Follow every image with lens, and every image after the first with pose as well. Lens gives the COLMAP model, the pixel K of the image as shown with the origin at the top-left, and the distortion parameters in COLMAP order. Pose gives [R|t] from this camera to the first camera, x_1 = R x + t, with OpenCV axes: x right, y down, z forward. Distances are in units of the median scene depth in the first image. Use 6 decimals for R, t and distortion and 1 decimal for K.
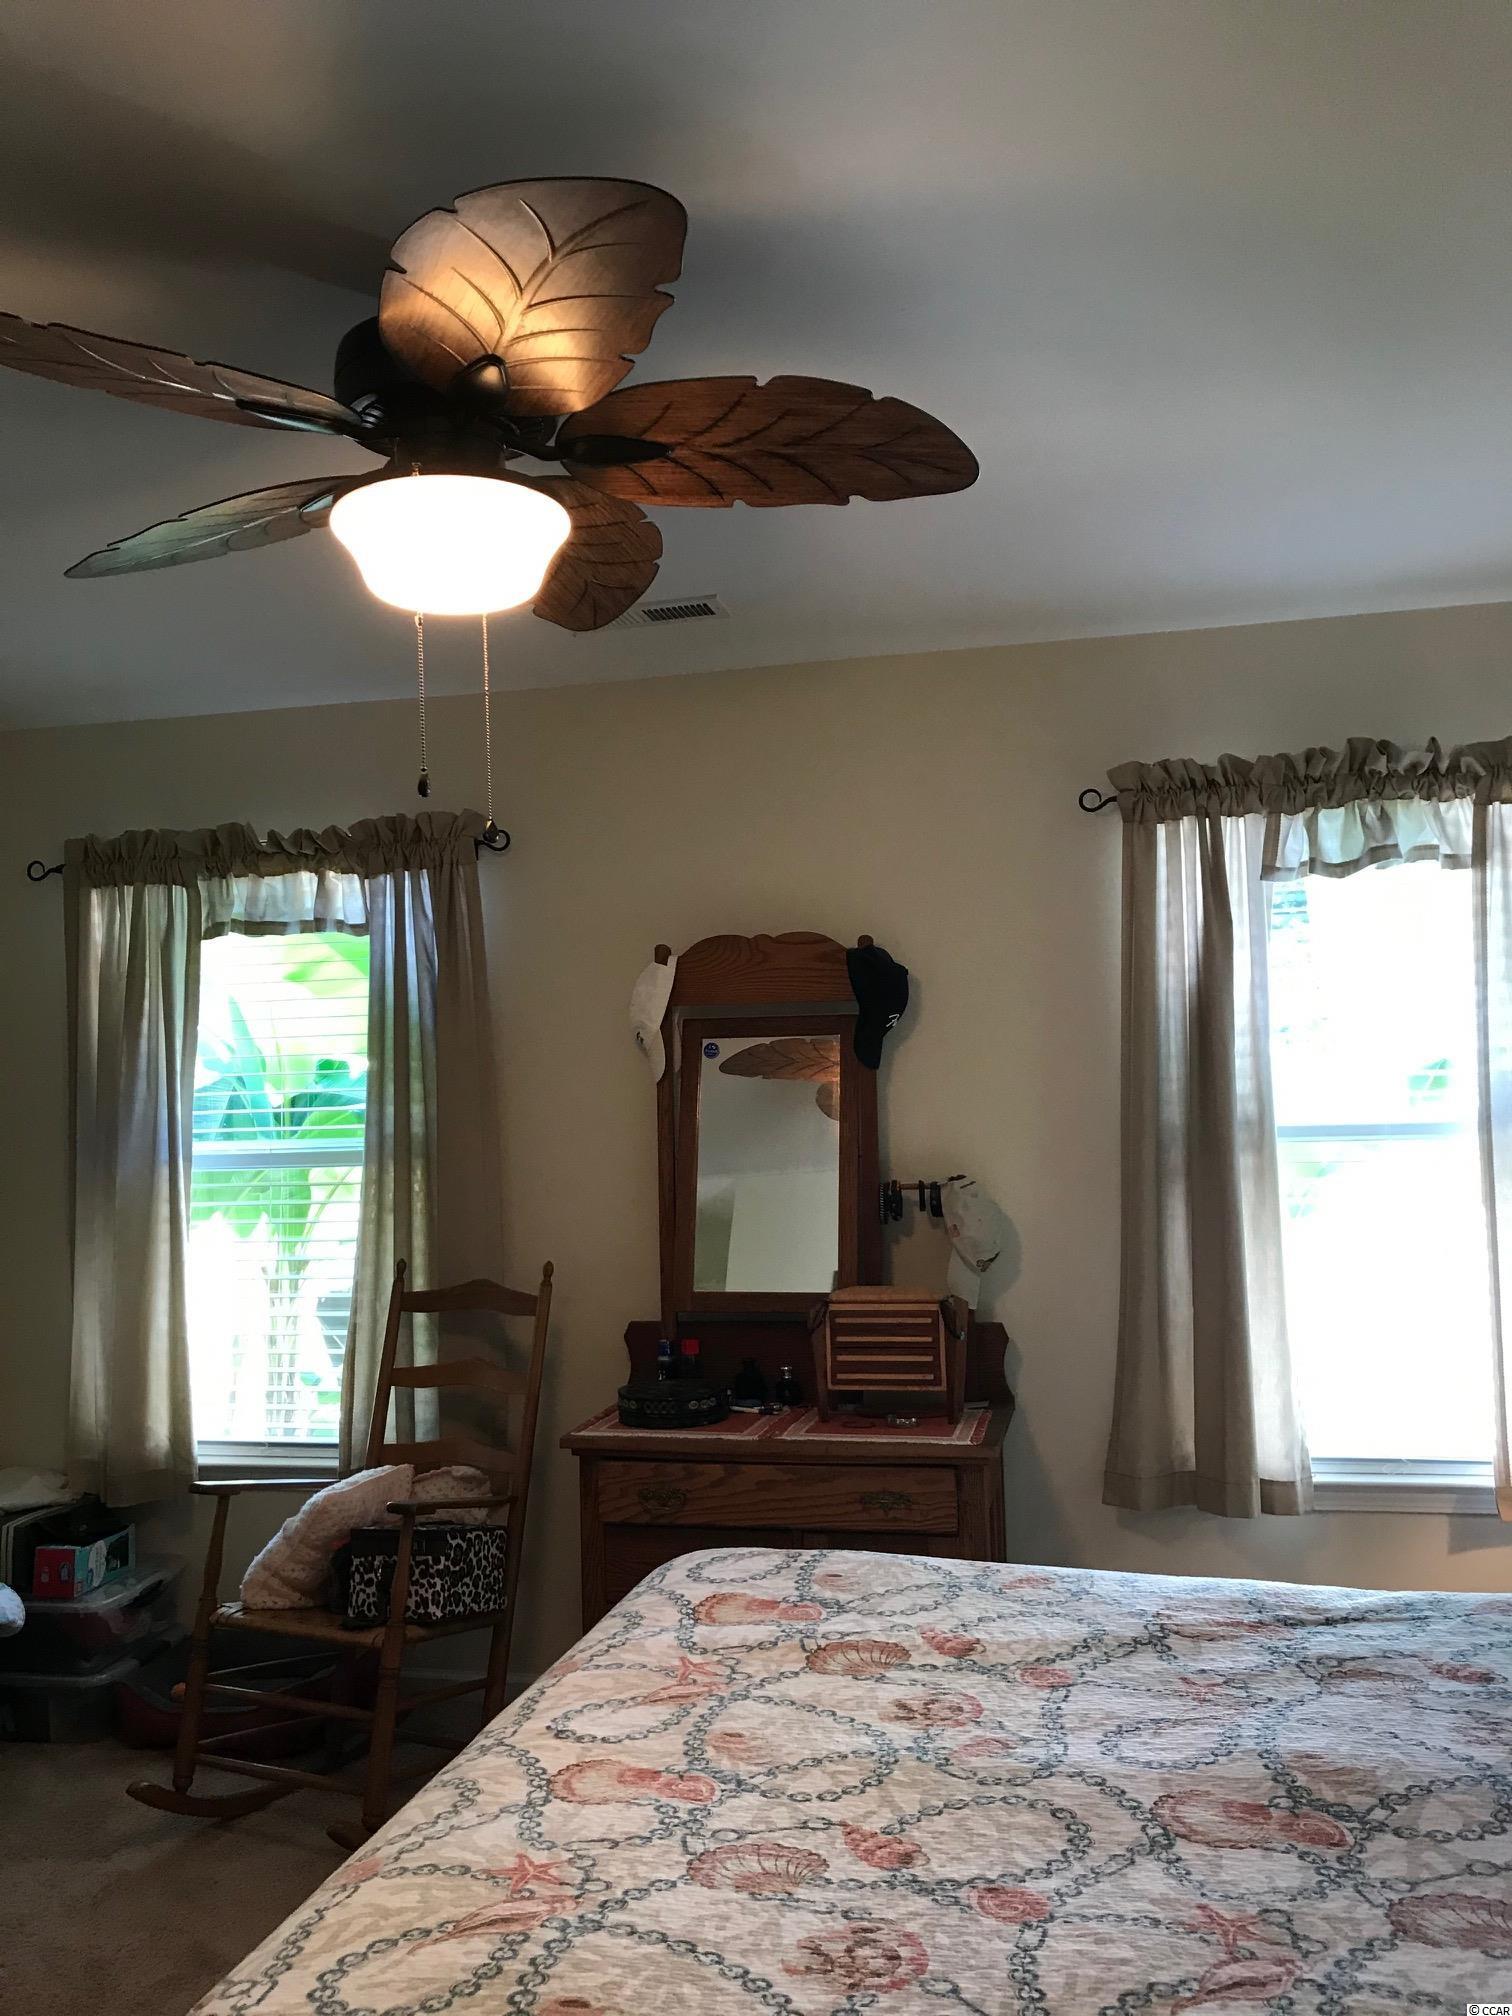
lens RADIAL K [[1663.2, 0, 757.9], [0, 1663.2, 997.8], [0, 0, 1]] dist [0.045262, -0.057889]
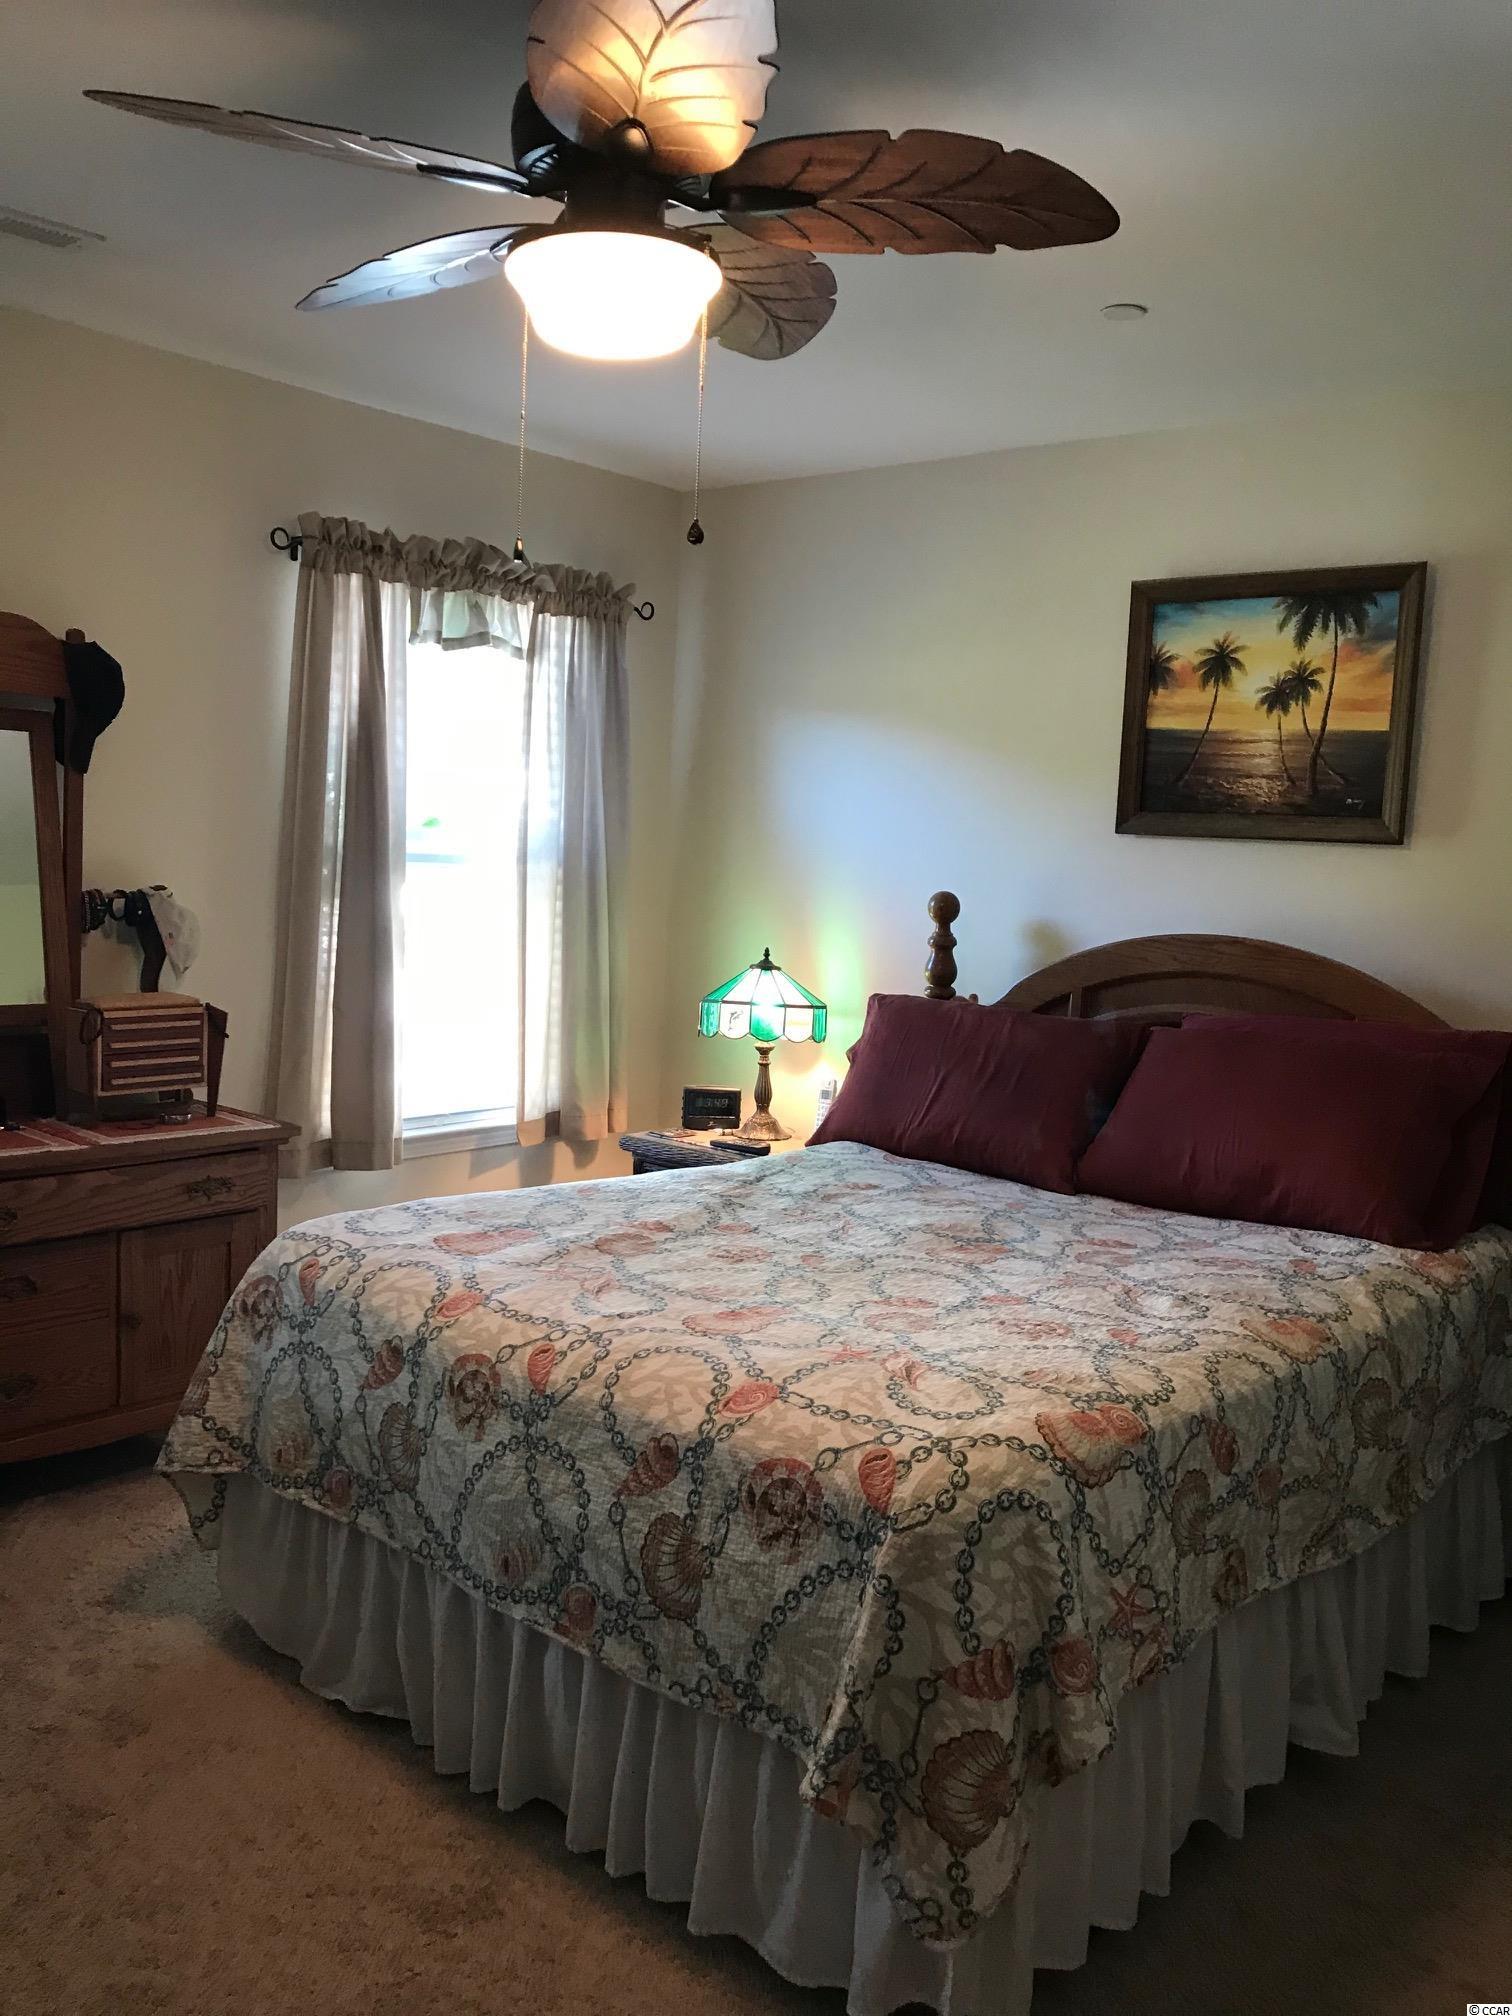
lens RADIAL K [[1663.2, 0, 757.6], [0, 1663.2, 1020.0], [0, 0, 1]] dist [0.045262, -0.057889]
pose [[0.474391, -0.040967, 0.879361, -0.944039], [-0.107485, 0.988747, 0.104048, 0.065353], [-0.873728, -0.143877, 0.464649, 0.296784]]
